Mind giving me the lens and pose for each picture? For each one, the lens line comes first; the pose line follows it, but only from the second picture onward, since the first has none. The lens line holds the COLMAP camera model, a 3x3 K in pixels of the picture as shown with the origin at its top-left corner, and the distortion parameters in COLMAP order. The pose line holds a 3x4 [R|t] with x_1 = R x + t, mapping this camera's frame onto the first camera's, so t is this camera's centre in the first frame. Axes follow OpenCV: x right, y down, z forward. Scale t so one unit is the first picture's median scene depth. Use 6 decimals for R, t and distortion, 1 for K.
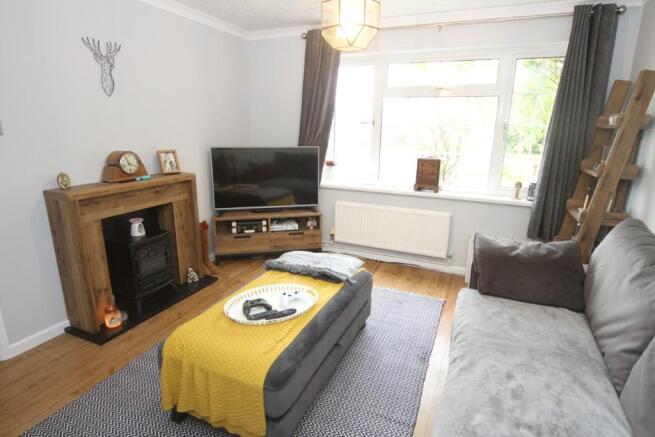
lens RADIAL K [[363.2, 0, 328.3], [0, 363.2, 220.9], [0, 0, 1]] dist [-0.015233, 0.001011]
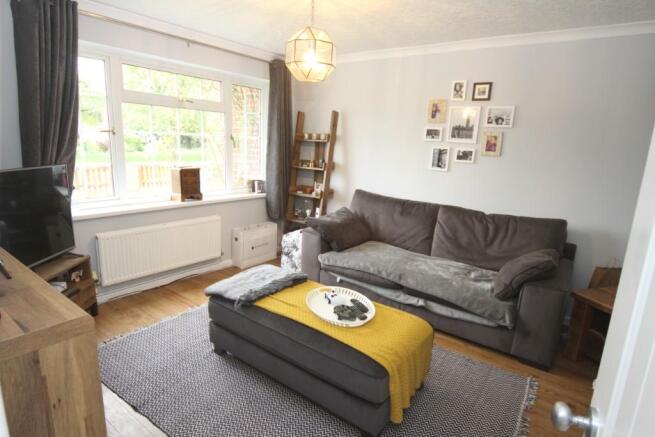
lens RADIAL K [[363.2, 0, 328.3], [0, 363.2, 220.9], [0, 0, 1]] dist [-0.015233, 0.001011]
pose [[0.231784, -0.214546, 0.948813, -0.629074], [0.210670, 0.963298, 0.166357, -0.116248], [-0.949681, 0.161328, 0.268476, 0.377432]]
